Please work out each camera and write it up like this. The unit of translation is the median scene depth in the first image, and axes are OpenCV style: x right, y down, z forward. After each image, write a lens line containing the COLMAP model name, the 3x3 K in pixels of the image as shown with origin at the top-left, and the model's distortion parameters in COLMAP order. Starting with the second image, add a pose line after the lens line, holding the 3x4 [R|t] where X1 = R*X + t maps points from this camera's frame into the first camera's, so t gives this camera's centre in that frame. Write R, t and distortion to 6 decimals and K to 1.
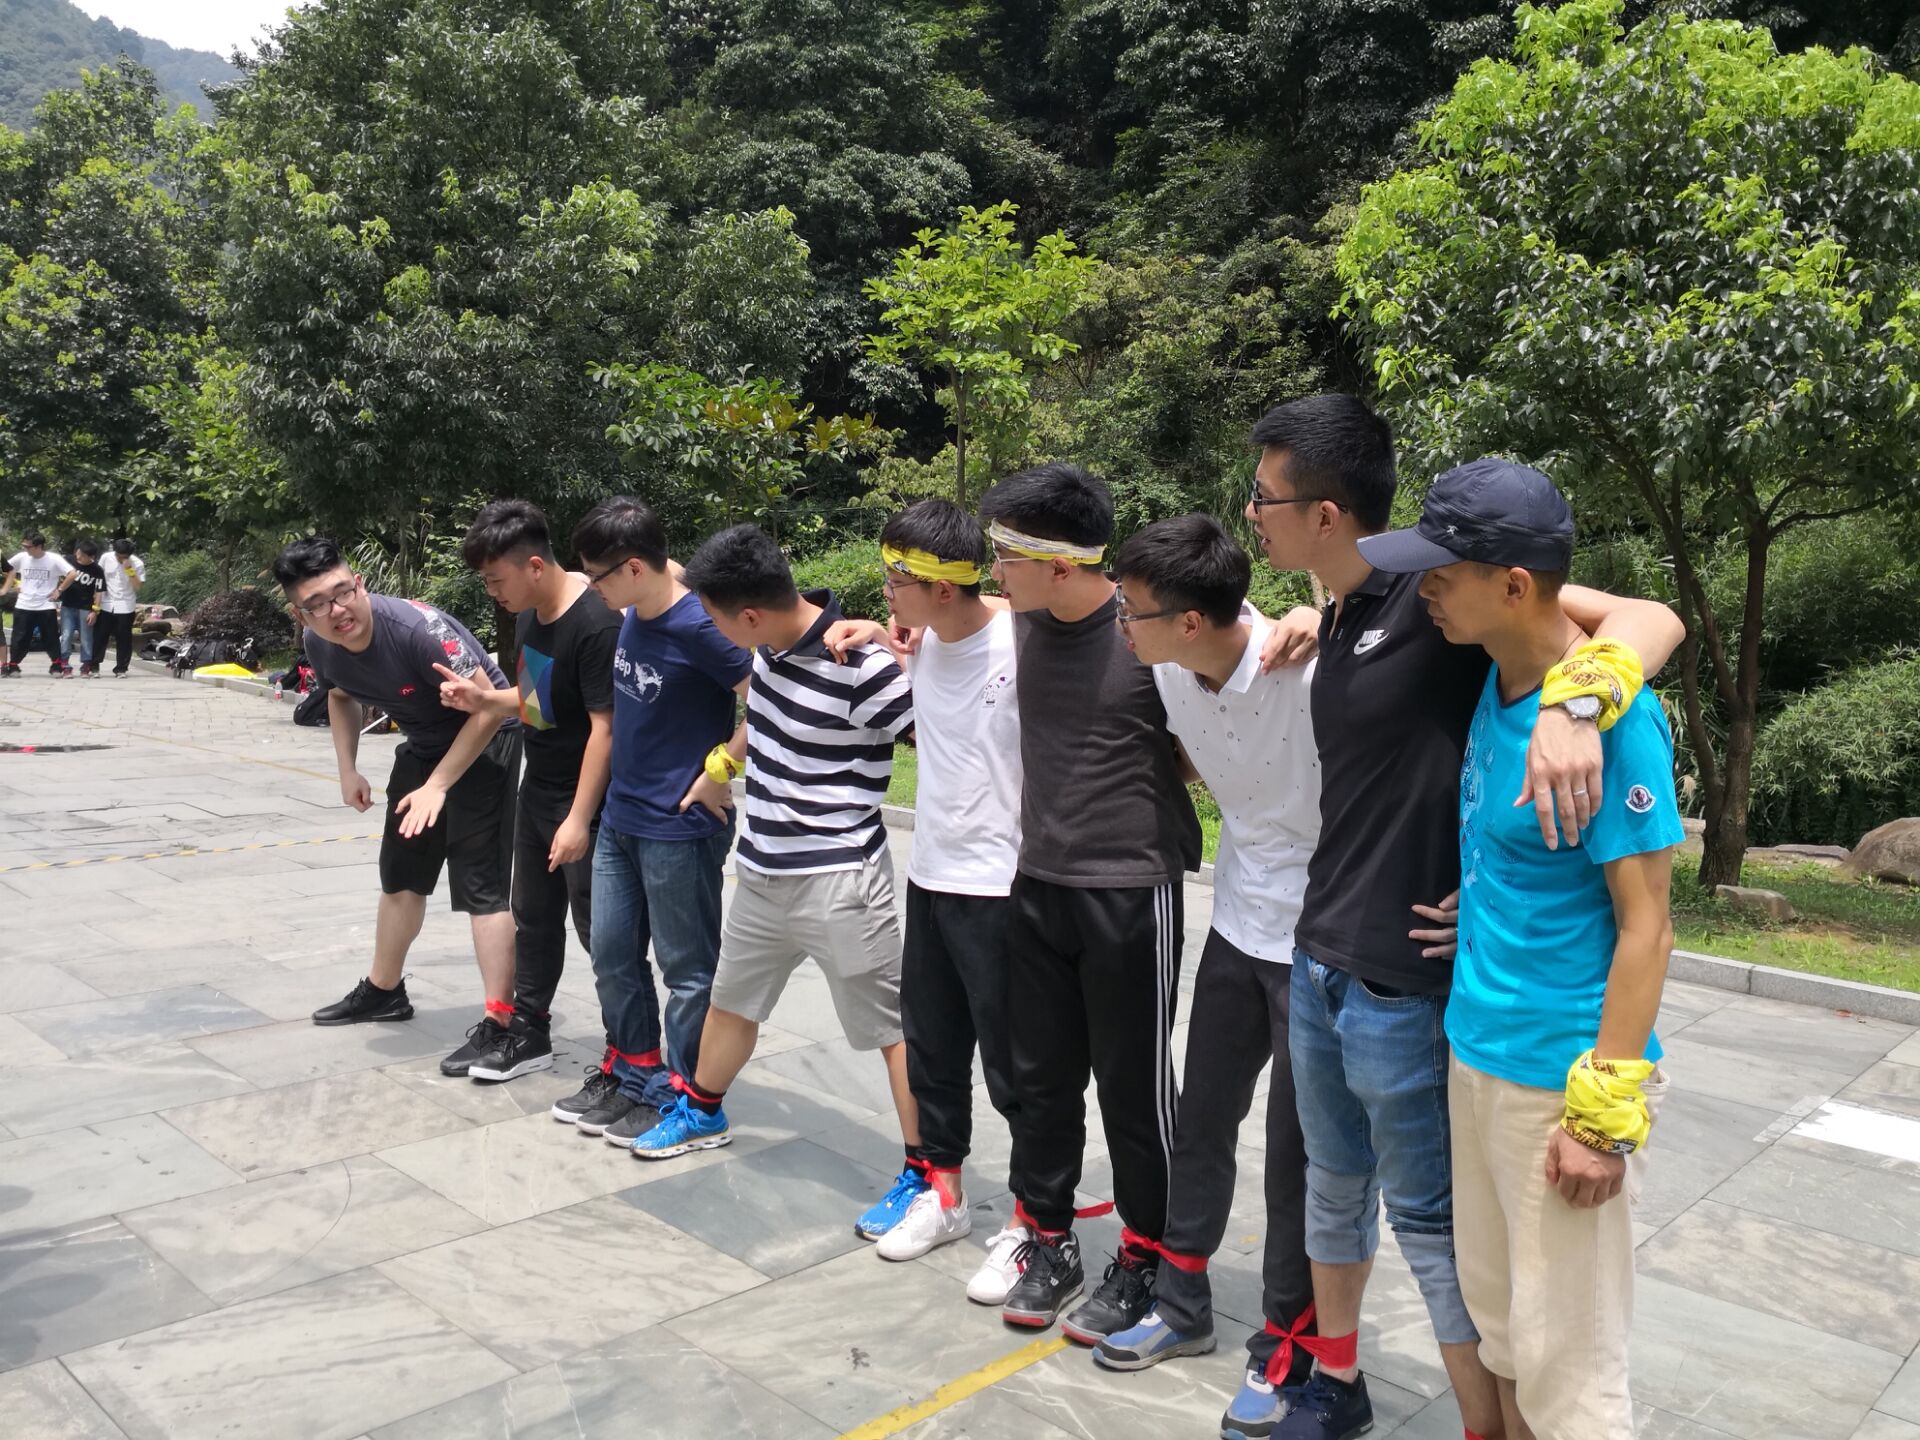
lens RADIAL K [[1494.9, 0, 960.0], [0, 1494.9, 720.0], [0, 0, 1]] dist [0.002753, 0.002411]
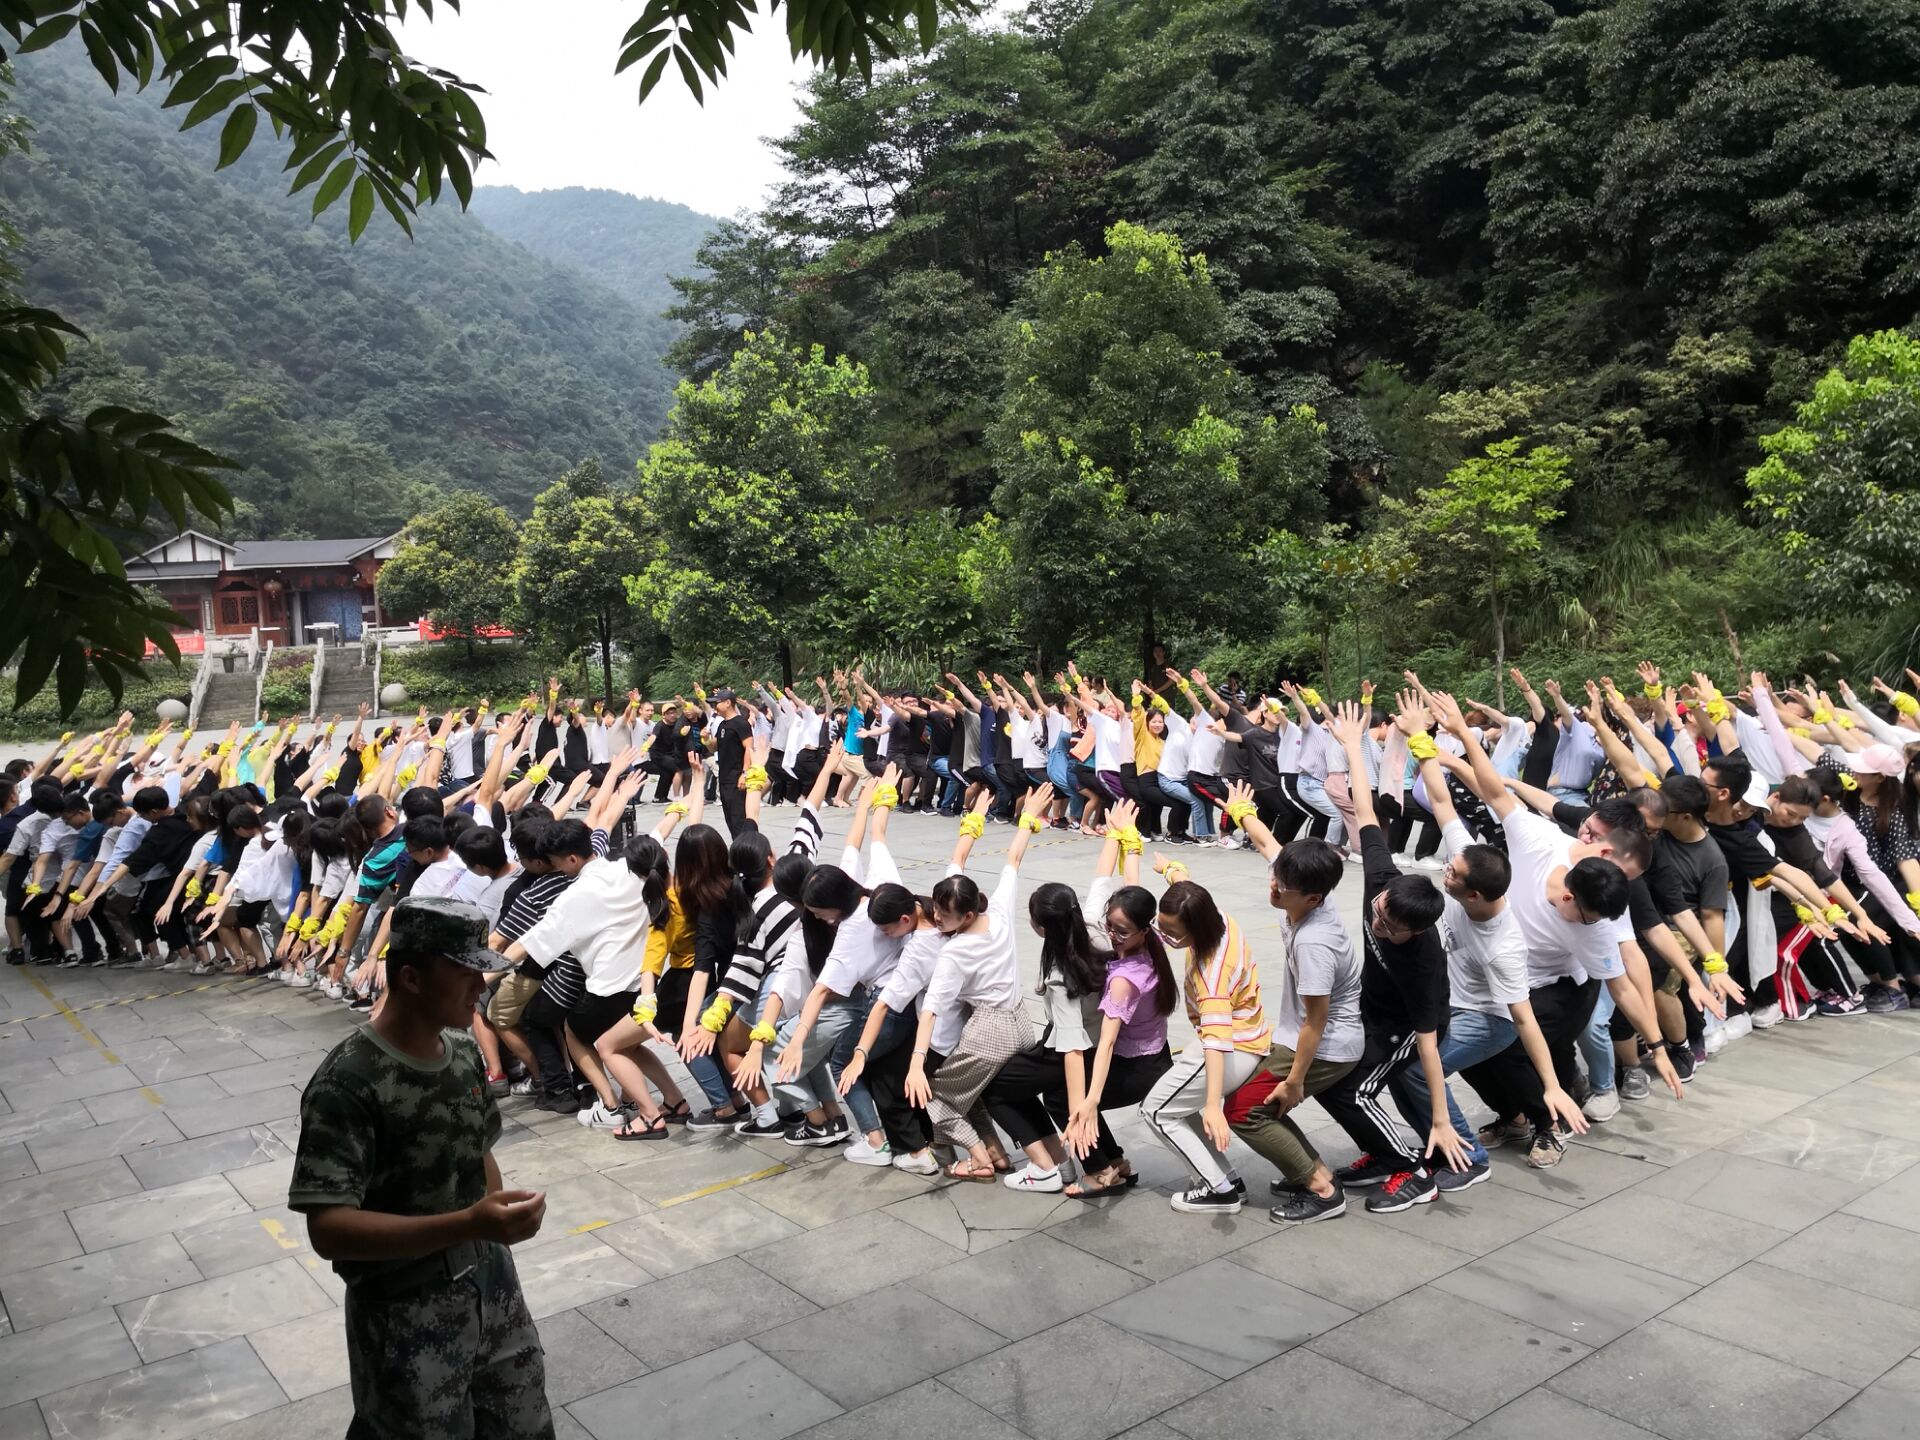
lens RADIAL K [[1494.9, 0, 960.0], [0, 1494.9, 720.0], [0, 0, 1]] dist [0.002753, 0.002411]
pose [[0.982028, -0.075464, -0.172990, -0.165069], [0.072539, 0.997096, -0.023176, -0.015068], [0.174237, 0.010211, 0.984651, -0.401663]]
